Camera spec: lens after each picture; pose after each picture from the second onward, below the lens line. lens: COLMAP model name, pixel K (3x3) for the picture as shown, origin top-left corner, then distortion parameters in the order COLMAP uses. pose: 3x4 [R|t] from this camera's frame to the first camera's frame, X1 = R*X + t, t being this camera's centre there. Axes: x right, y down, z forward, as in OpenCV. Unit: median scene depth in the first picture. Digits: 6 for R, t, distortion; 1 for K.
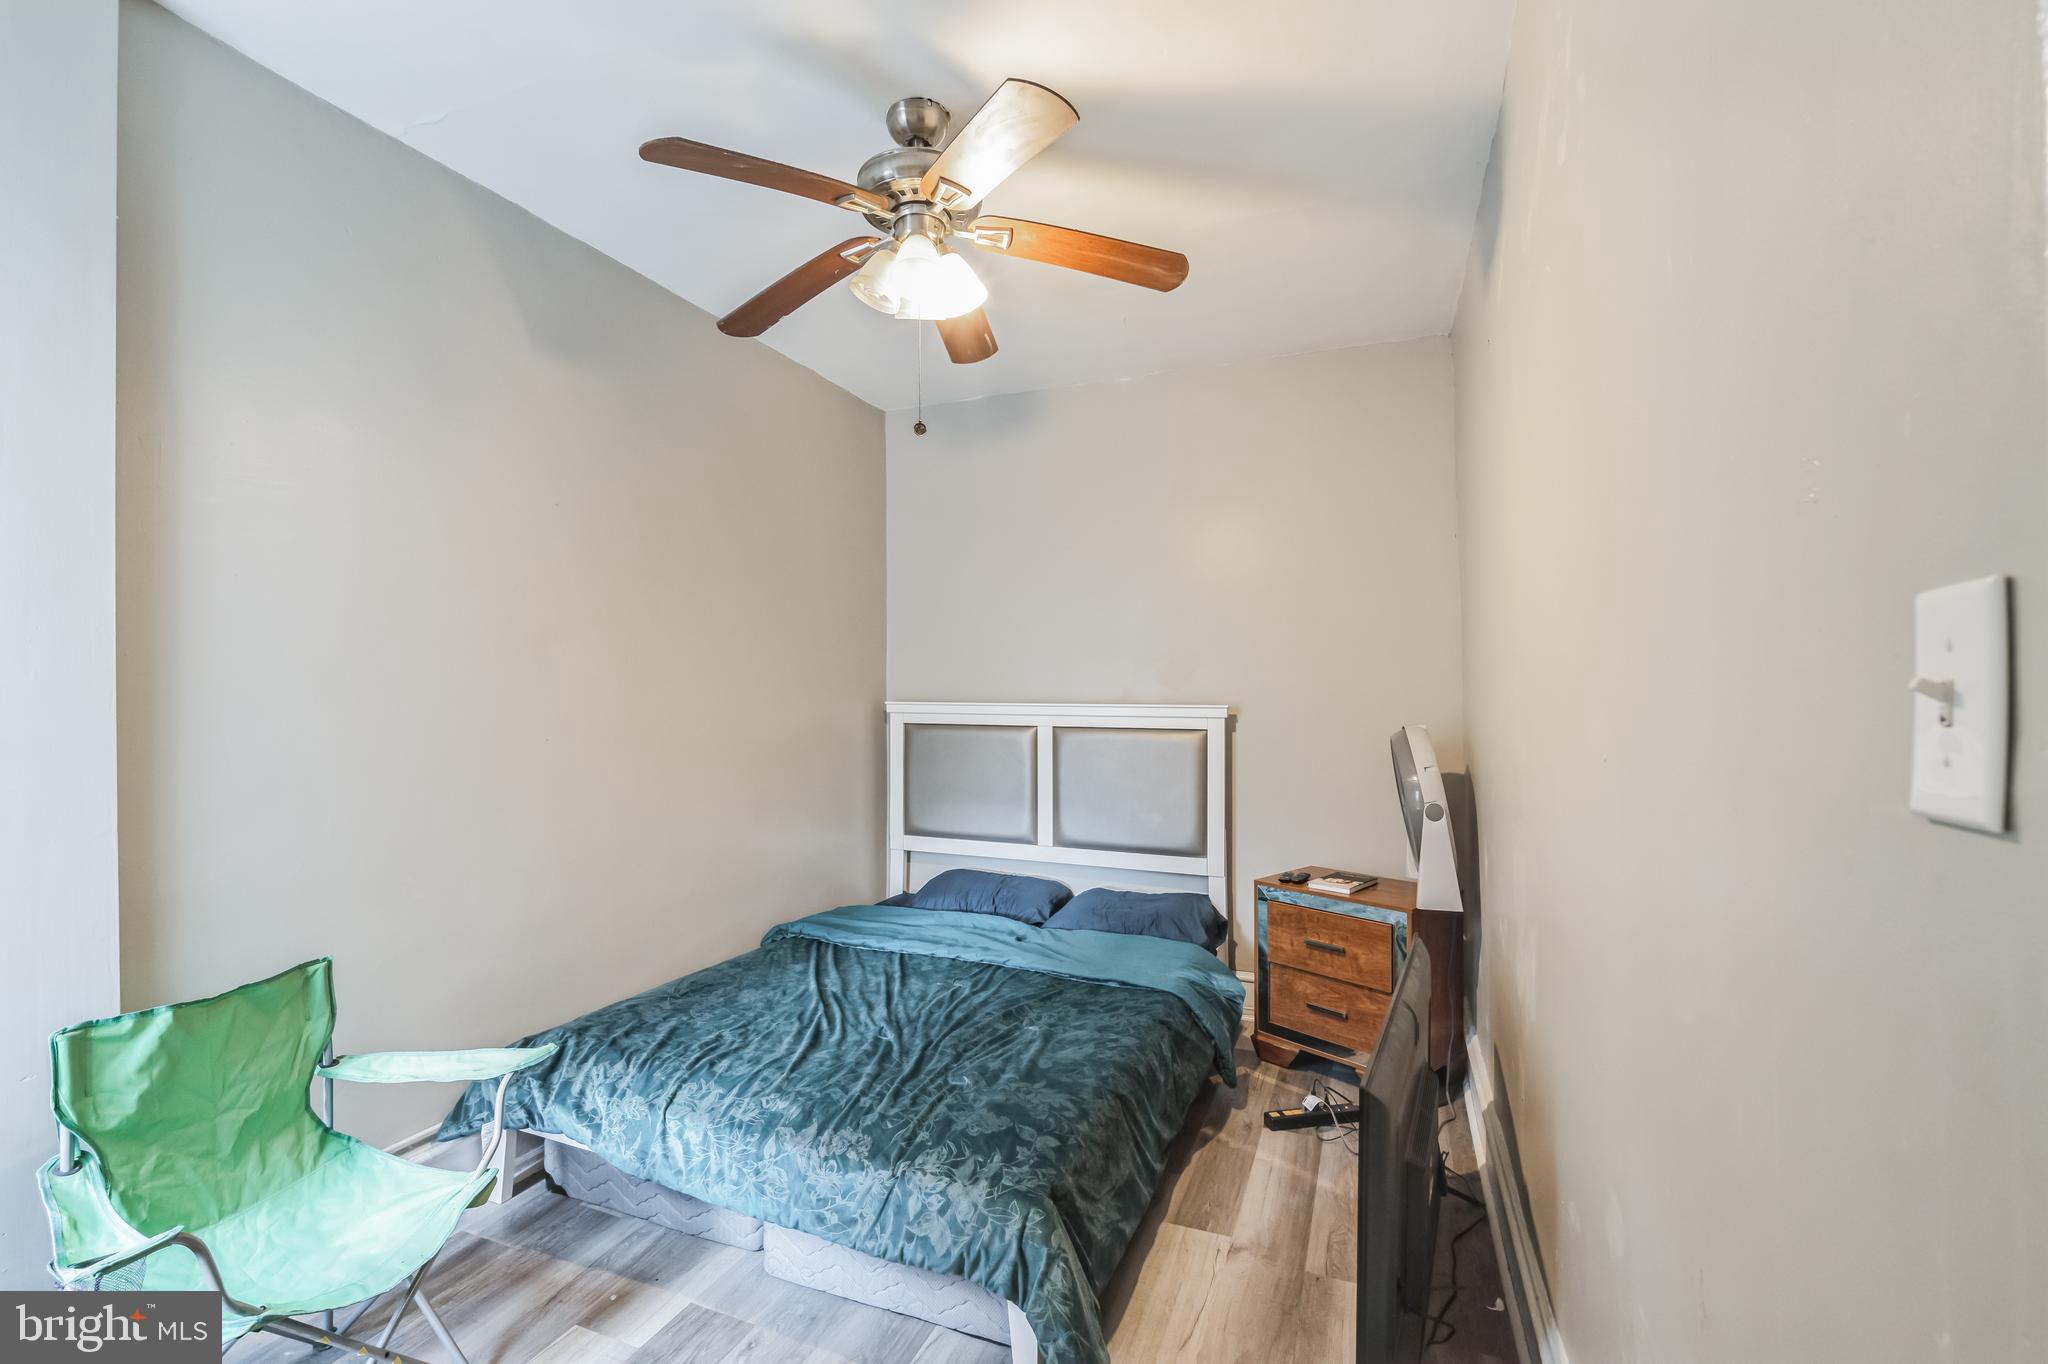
lens RADIAL K [[894.1, 0, 1025.1], [0, 894.1, 690.8], [0, 0, 1]] dist [-0.007770, 0.002179]
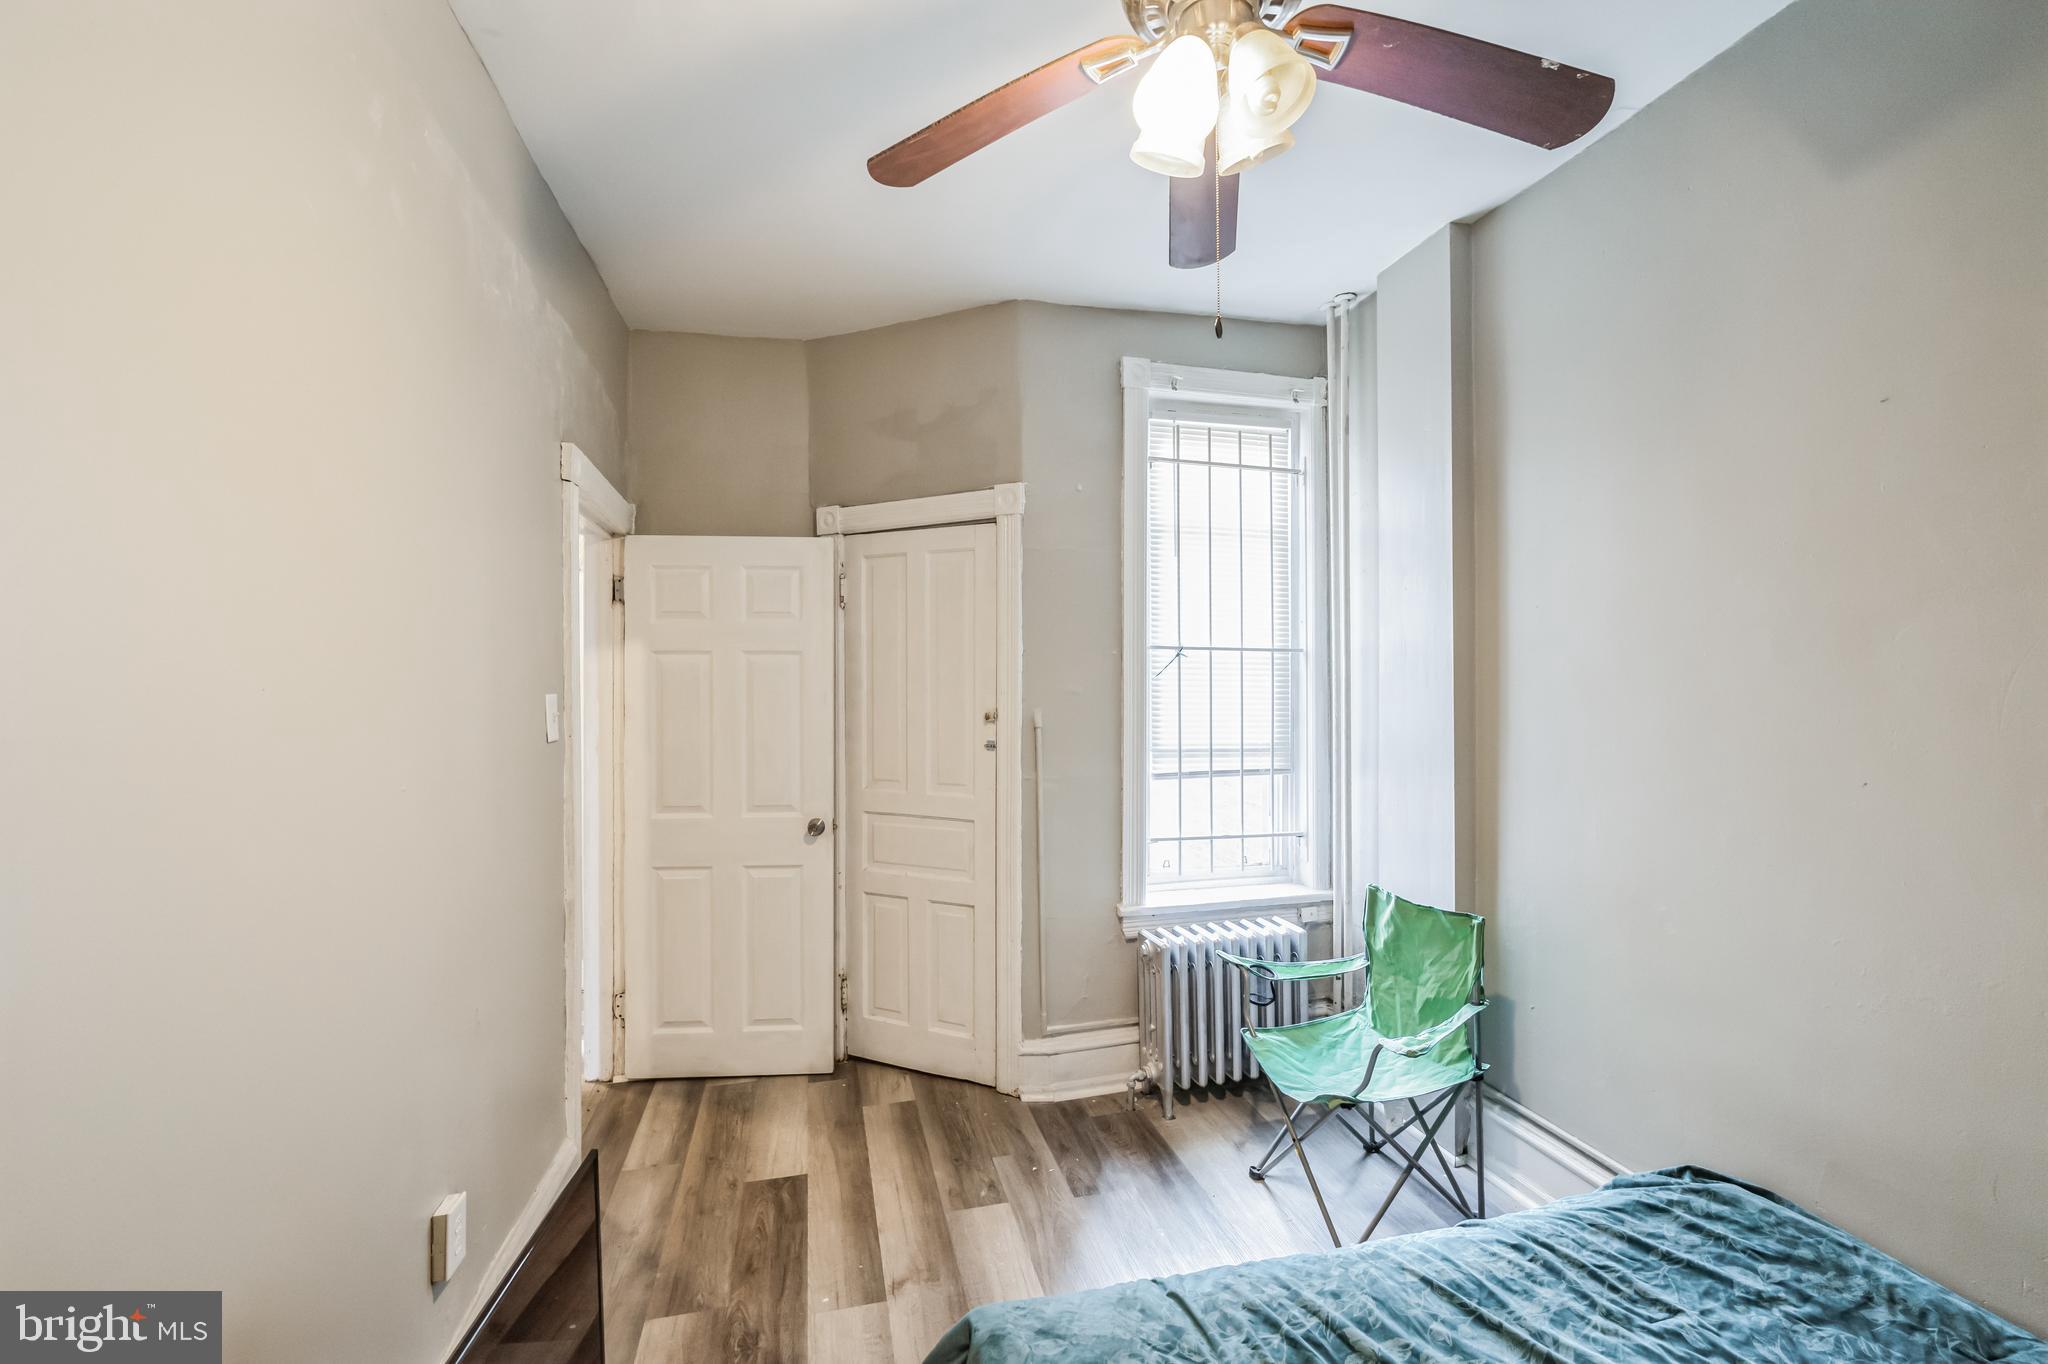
lens RADIAL K [[894.1, 0, 1024.0], [0, 894.1, 683.6], [0, 0, 1]] dist [-0.007770, 0.002179]
pose [[-0.817562, -0.000557, -0.575841, 0.353712], [0.003917, 0.999971, -0.006529, -0.011853], [0.575827, -0.007593, -0.817536, 1.345672]]
